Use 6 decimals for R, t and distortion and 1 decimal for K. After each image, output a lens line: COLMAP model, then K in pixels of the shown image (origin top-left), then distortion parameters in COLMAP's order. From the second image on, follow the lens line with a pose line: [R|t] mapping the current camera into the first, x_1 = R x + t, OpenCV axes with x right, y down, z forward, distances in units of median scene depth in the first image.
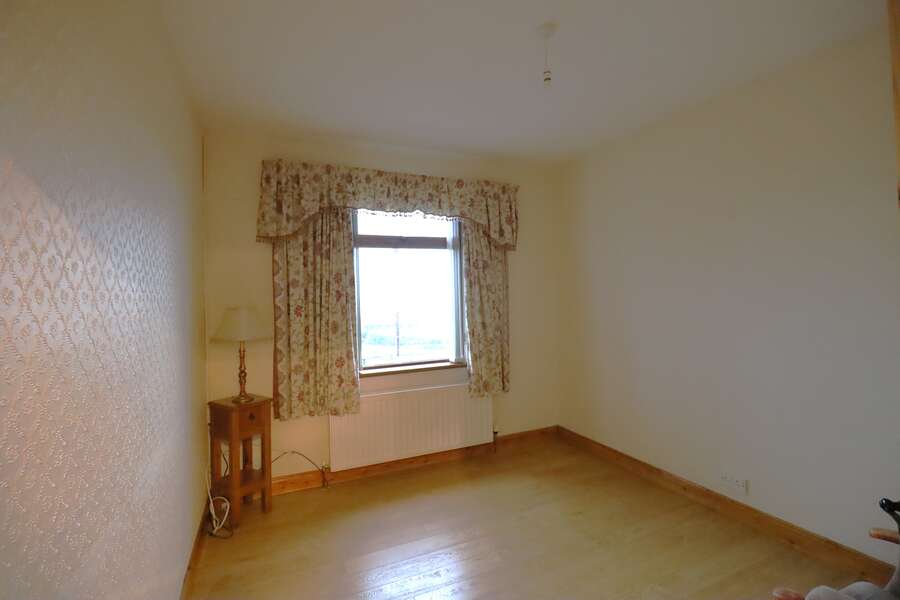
lens RADIAL K [[413.4, 0, 453.4], [0, 413.4, 292.8], [0, 0, 1]] dist [-0.007177, -0.007969]
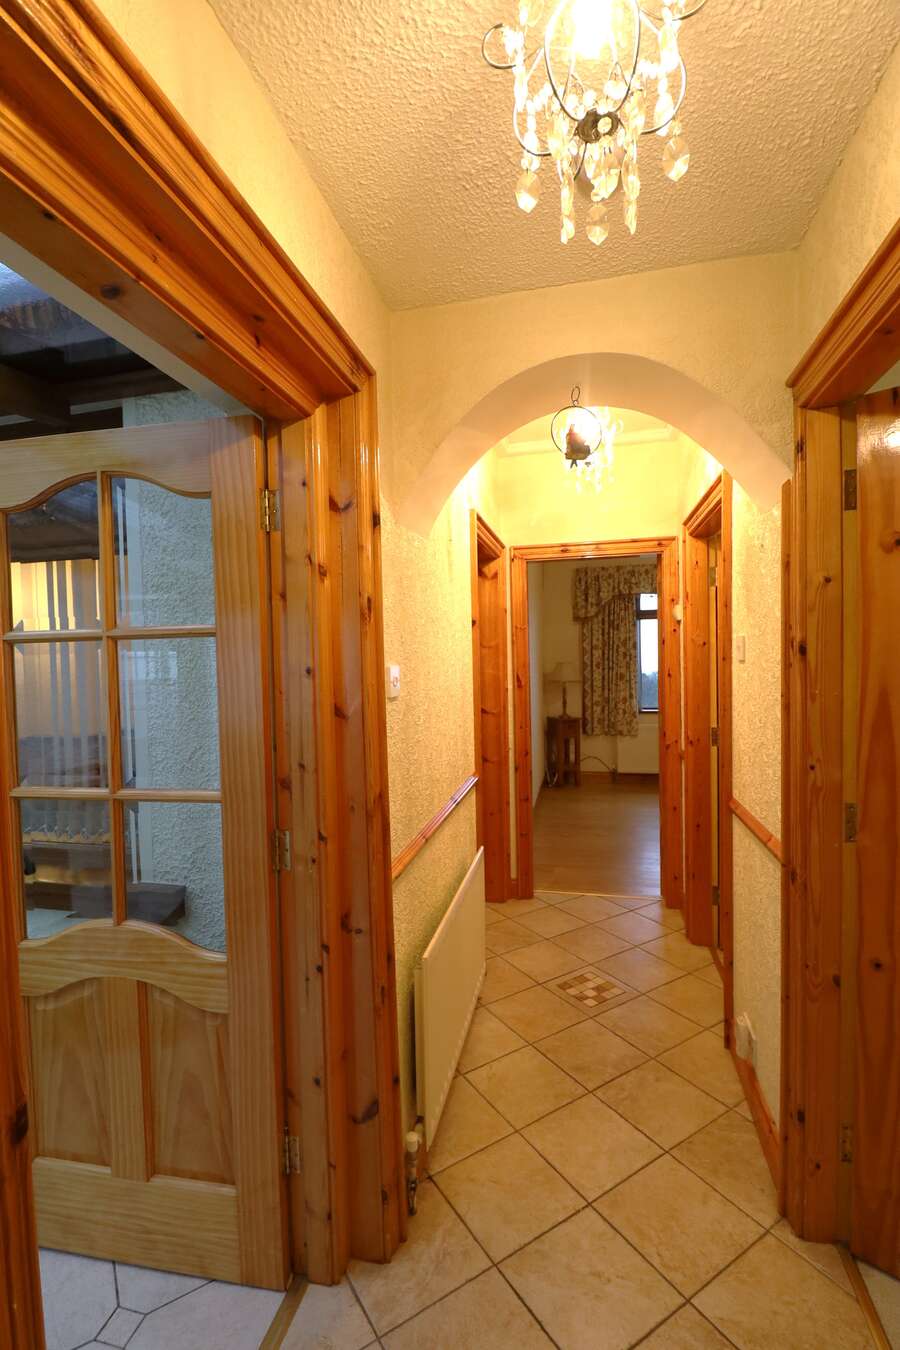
lens RADIAL K [[620.1, 0, 441.6], [0, 620.1, 677.0], [0, 0, 1]] dist [-0.007177, -0.007969]
pose [[0.795514, 0.026418, -0.605359, 0.549705], [0.006852, 0.998593, 0.052582, -0.036970], [0.605897, -0.045978, 0.794214, -1.166904]]
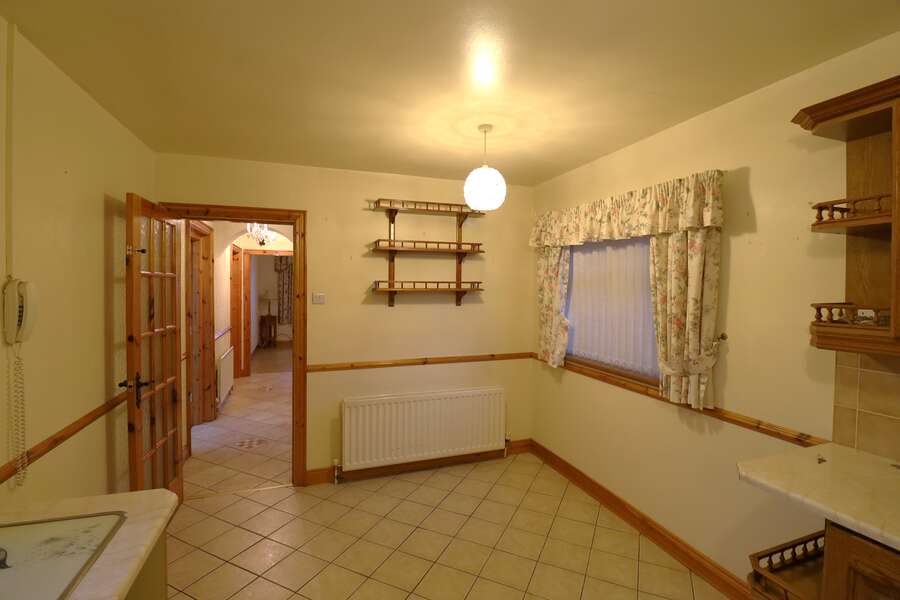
lens RADIAL K [[413.4, 0, 452.4], [0, 413.4, 293.1], [0, 0, 1]] dist [-0.007177, -0.007969]
pose [[0.997245, 0.037247, -0.064147, 1.185736], [-0.035520, 0.998981, 0.027852, -0.088901], [0.065119, -0.025496, 0.997552, -2.254610]]
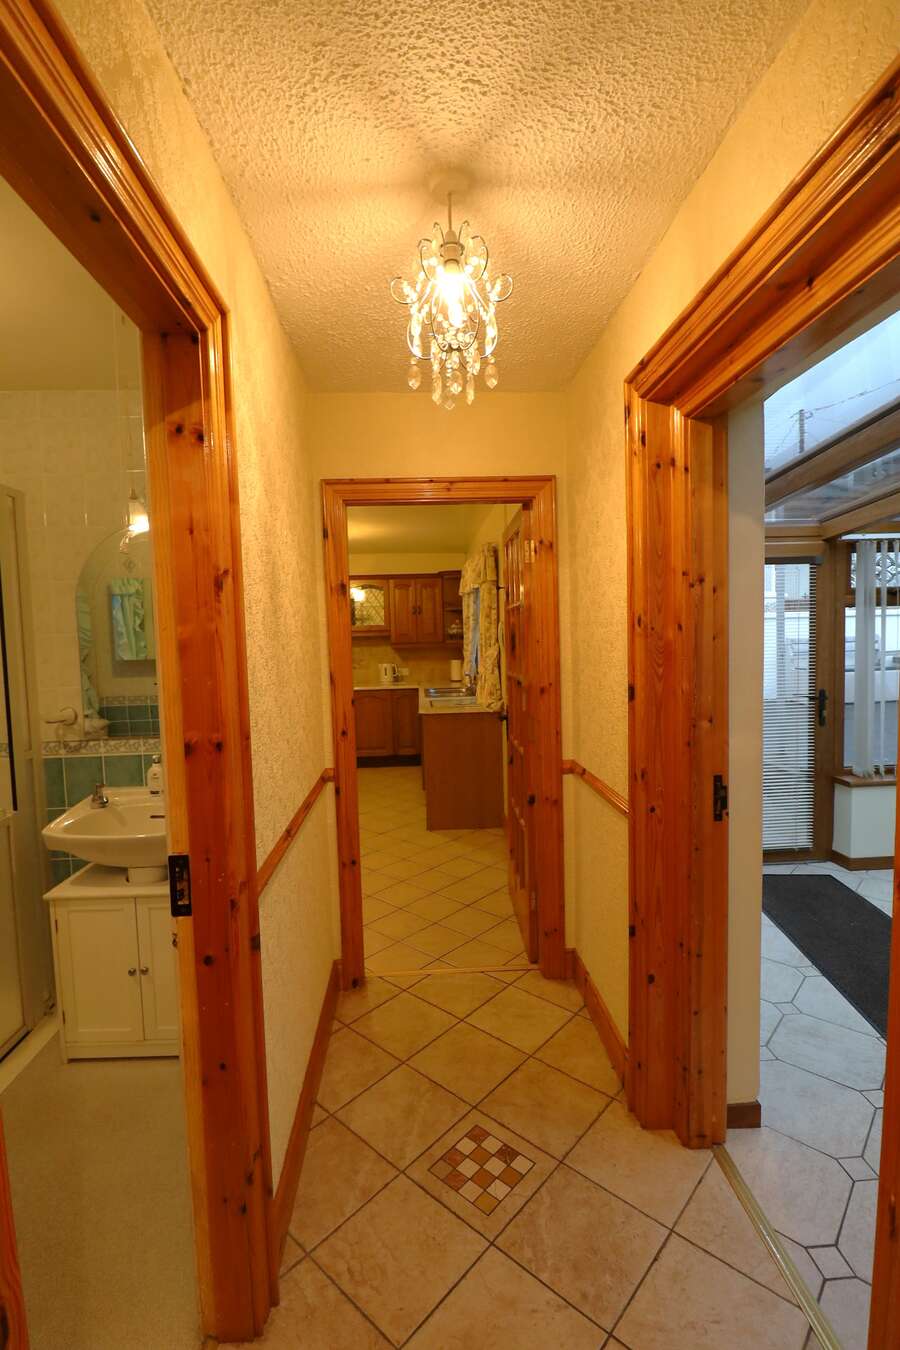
lens RADIAL K [[620.1, 0, 447.5], [0, 620.1, 679.2], [0, 0, 1]] dist [-0.007177, -0.007969]
pose [[-0.935070, 0.030186, 0.353176, 0.298646], [0.052293, 0.997213, 0.053217, -0.020580], [-0.350586, 0.068230, -0.934042, -0.501860]]
